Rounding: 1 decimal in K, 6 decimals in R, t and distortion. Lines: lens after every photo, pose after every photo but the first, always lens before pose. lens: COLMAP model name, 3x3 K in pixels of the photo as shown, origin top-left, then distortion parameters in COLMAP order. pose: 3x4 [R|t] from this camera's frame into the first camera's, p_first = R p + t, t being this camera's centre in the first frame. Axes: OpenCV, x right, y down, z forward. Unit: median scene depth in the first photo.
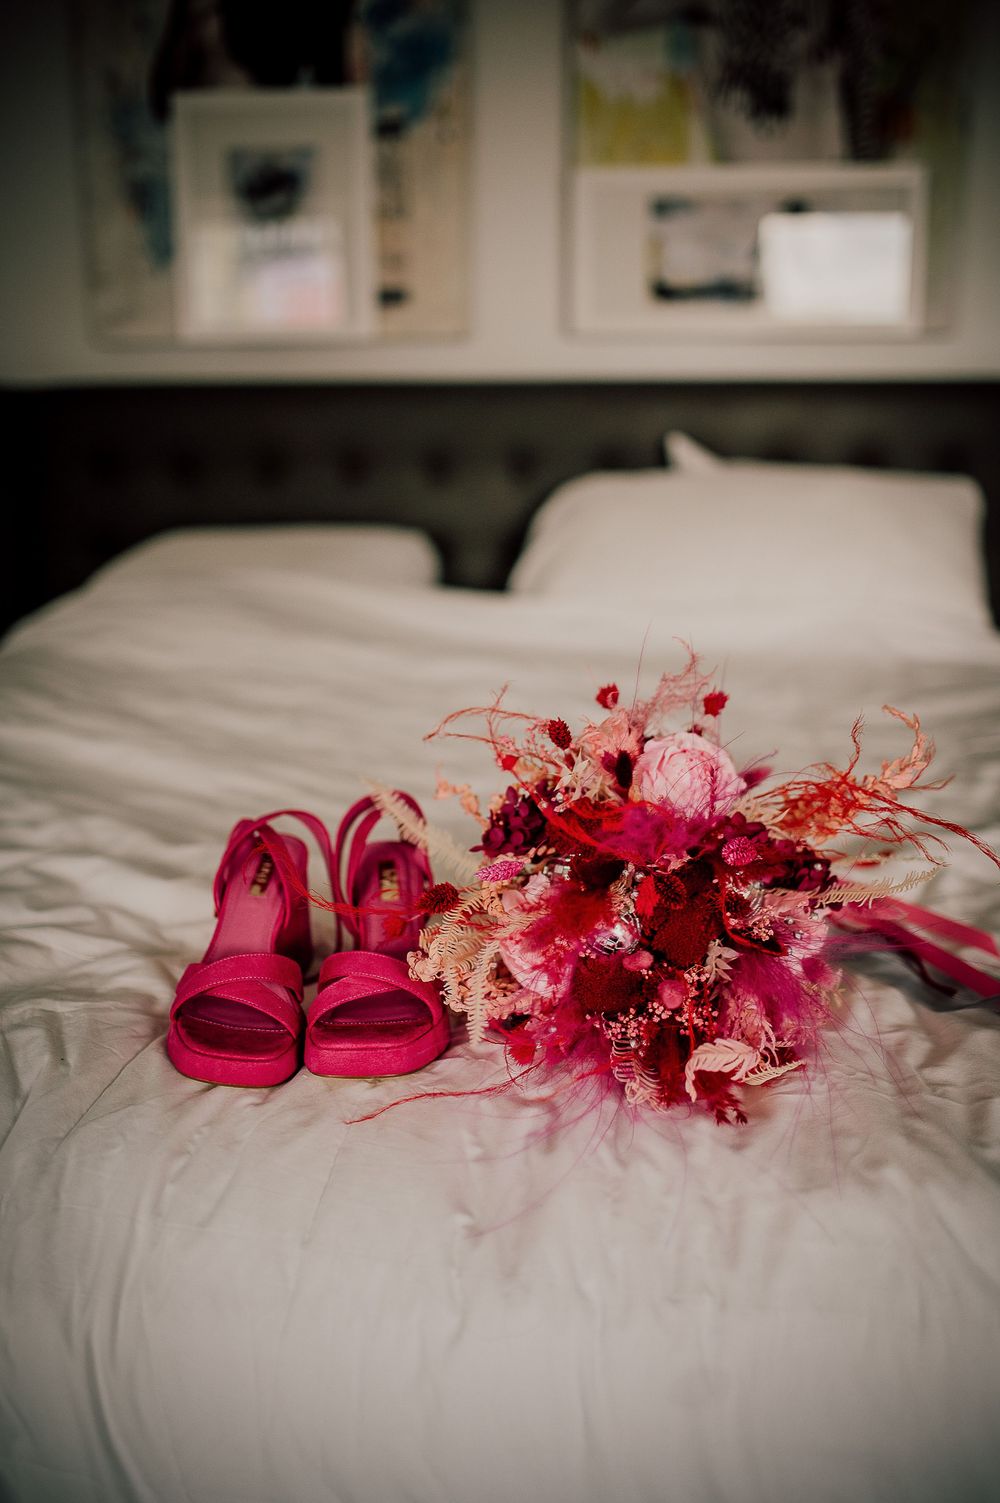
lens RADIAL K [[1494.7, 0, 500.0], [0, 1494.7, 751.5], [0, 0, 1]] dist [-0.262991, 0.207833]
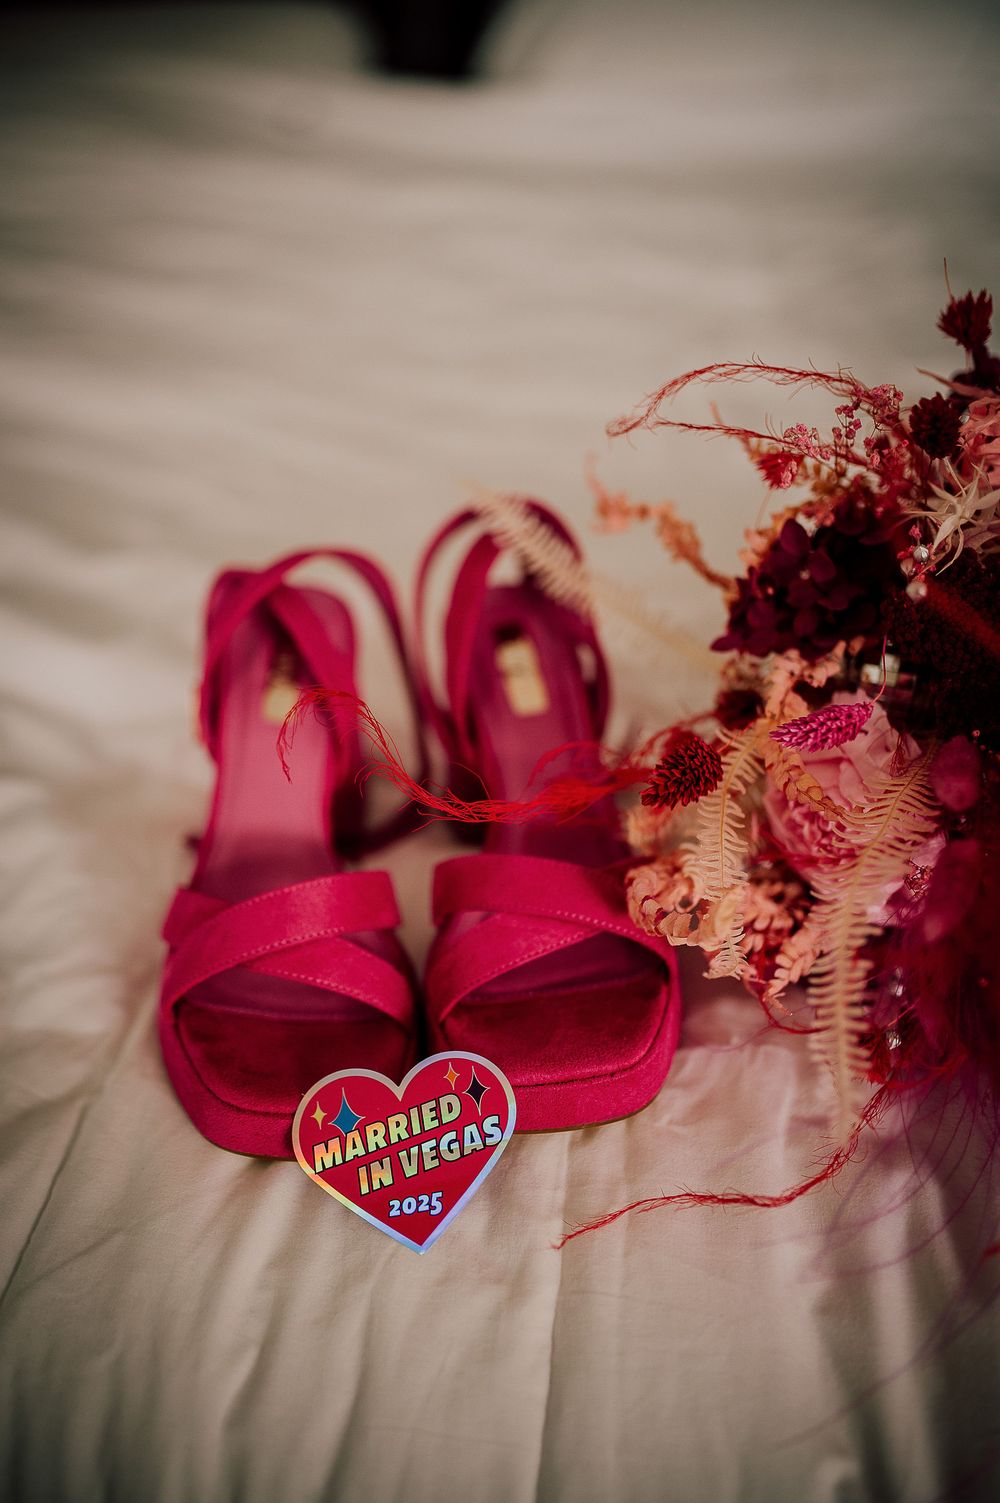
lens RADIAL K [[1494.7, 0, 500.0], [0, 1494.7, 751.5], [0, 0, 1]] dist [-0.262991, 0.207833]
pose [[0.996046, -0.069311, 0.055581, -0.113559], [0.046589, 0.940168, 0.337511, -0.069408], [-0.075649, -0.333587, 0.939679, 0.474403]]
